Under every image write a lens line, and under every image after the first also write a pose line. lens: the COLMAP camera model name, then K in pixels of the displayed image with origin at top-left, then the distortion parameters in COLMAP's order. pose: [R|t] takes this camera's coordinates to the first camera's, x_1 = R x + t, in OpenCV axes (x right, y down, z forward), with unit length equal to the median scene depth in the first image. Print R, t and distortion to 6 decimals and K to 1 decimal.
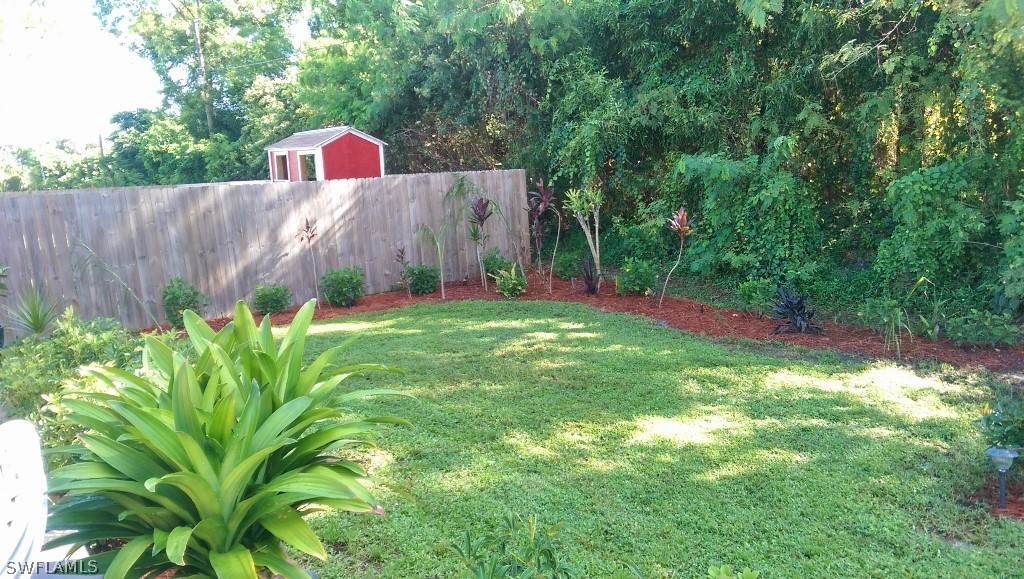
lens RADIAL K [[730.4, 0, 510.2], [0, 730.4, 292.9], [0, 0, 1]] dist [0.052251, -0.018993]
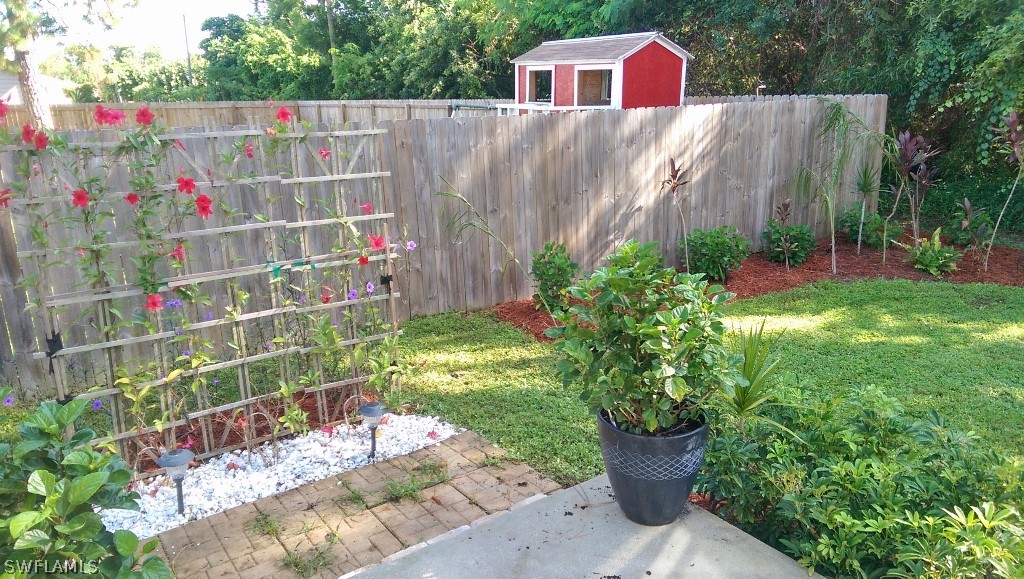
lens RADIAL K [[730.4, 0, 514.6], [0, 730.4, 288.4], [0, 0, 1]] dist [0.052251, -0.018993]
pose [[0.998339, 0.039838, -0.041629, -0.325490], [-0.035690, 0.994737, 0.096043, -0.030414], [0.045236, -0.094398, 0.994506, 0.207434]]
